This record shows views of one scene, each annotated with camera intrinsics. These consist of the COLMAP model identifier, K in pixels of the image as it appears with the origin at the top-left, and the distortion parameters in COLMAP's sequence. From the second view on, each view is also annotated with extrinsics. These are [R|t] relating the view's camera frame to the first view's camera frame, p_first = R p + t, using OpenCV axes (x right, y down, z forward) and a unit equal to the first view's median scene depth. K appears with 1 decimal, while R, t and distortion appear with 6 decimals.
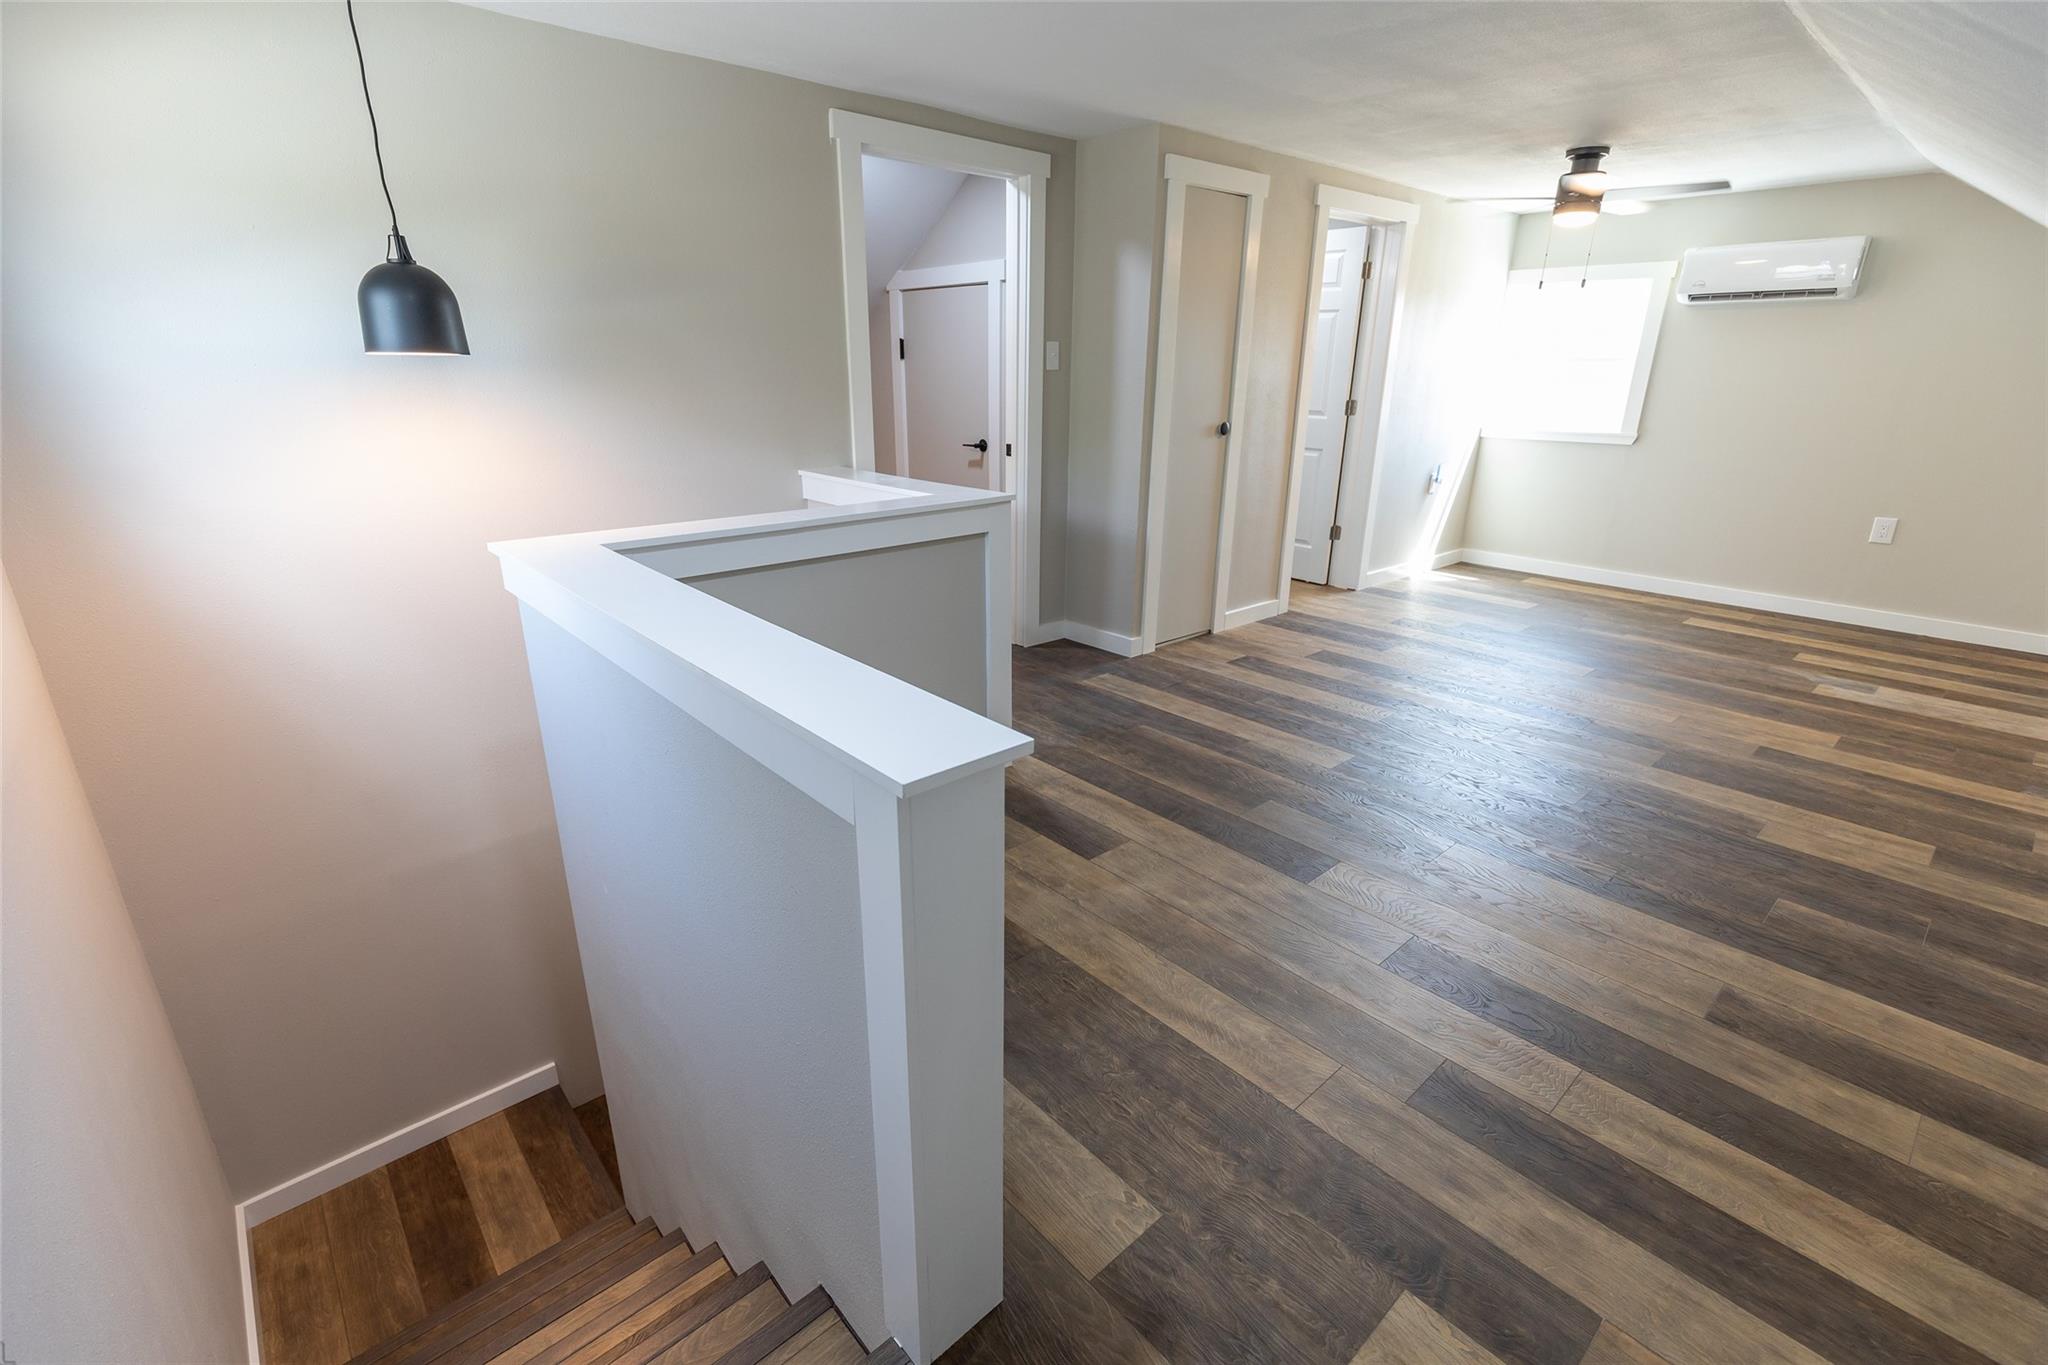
lens RADIAL K [[925.4, 0, 1017.3], [0, 925.4, 685.1], [0, 0, 1]] dist [0.007253, -0.001275]
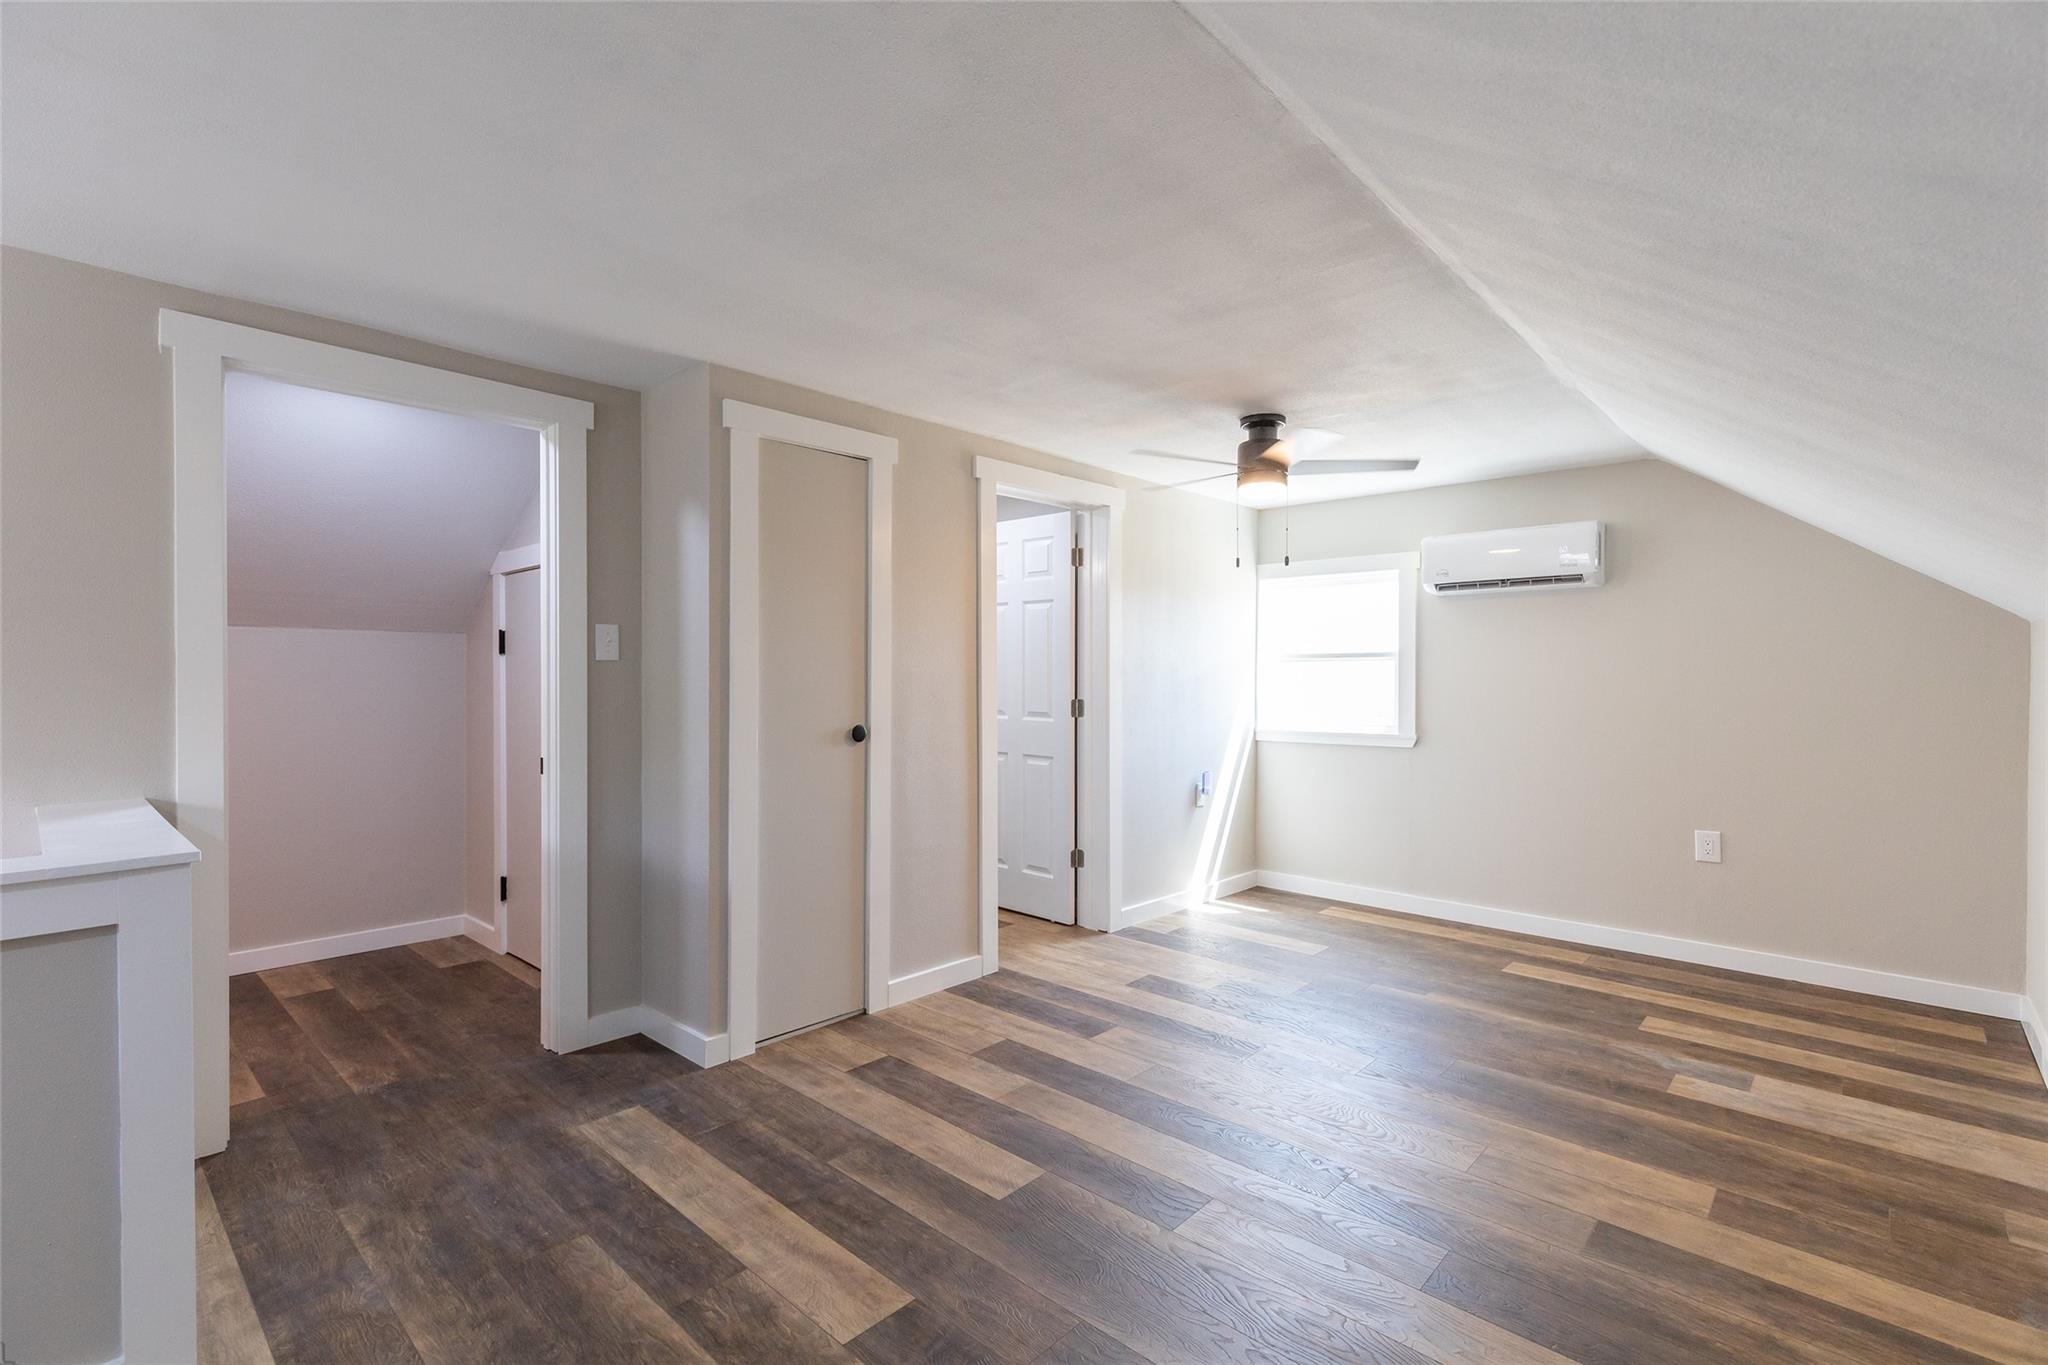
lens RADIAL K [[925.4, 0, 1021.9], [0, 925.4, 682.7], [0, 0, 1]] dist [0.007253, -0.001275]
pose [[0.995680, -0.006809, 0.092600, 0.310417], [0.036321, 0.946400, -0.320949, -0.075196], [-0.085451, 0.322926, 0.942559, 0.286437]]
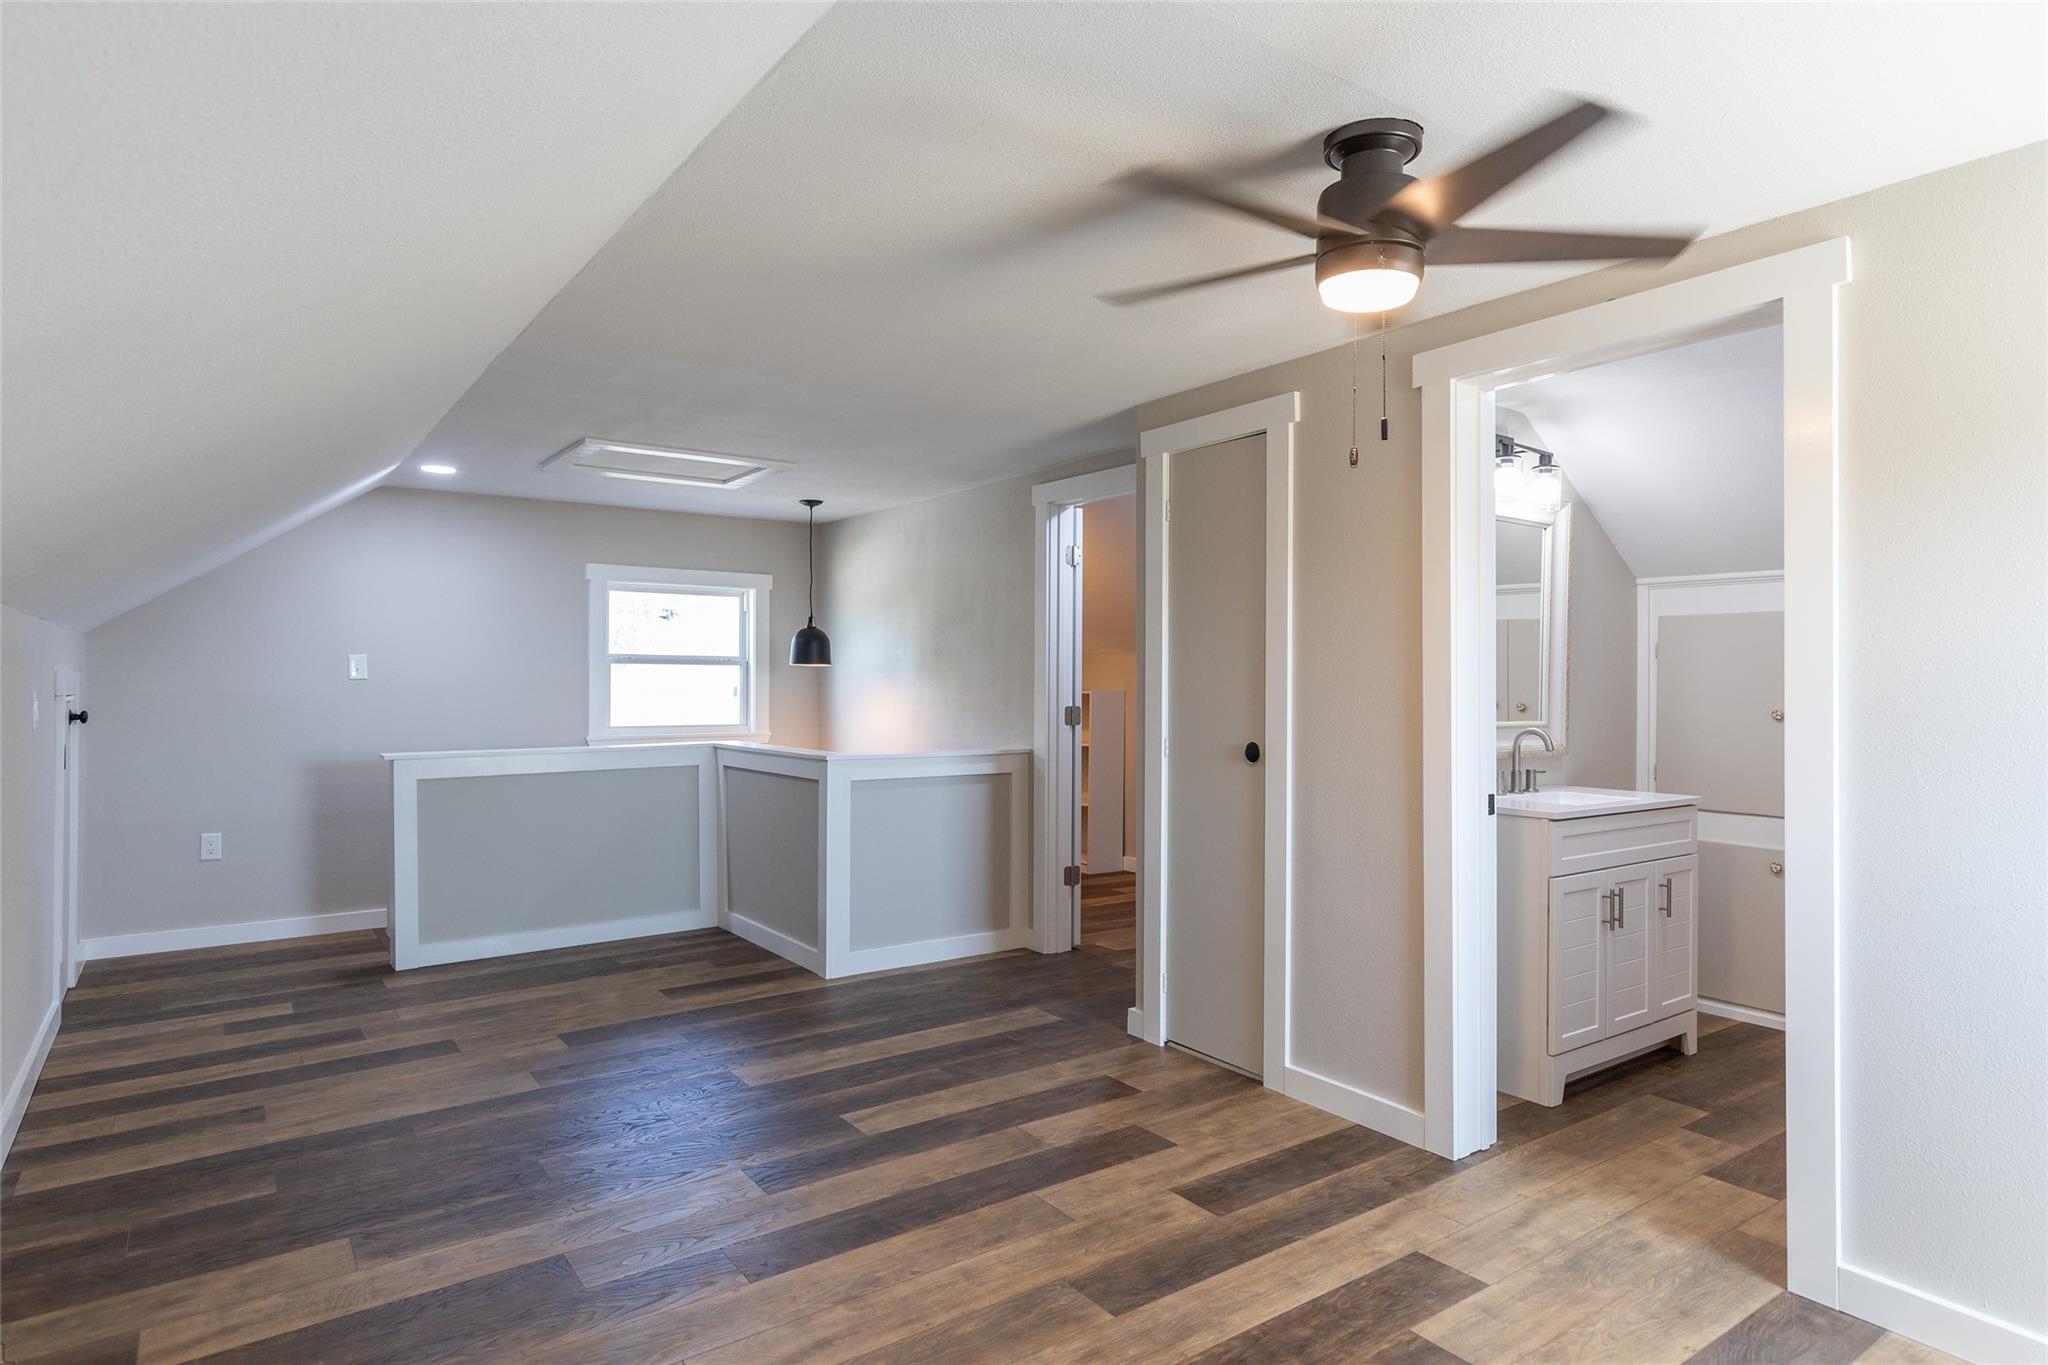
lens RADIAL K [[1140.3, 0, 1015.1], [0, 1140.3, 672.2], [0, 0, 1]] dist [0.002311, 0.002421]
pose [[-0.112944, -0.014122, -0.993501, 1.130483], [-0.333826, 0.942315, 0.024556, -0.318522], [0.935844, 0.334430, -0.111143, 0.991686]]
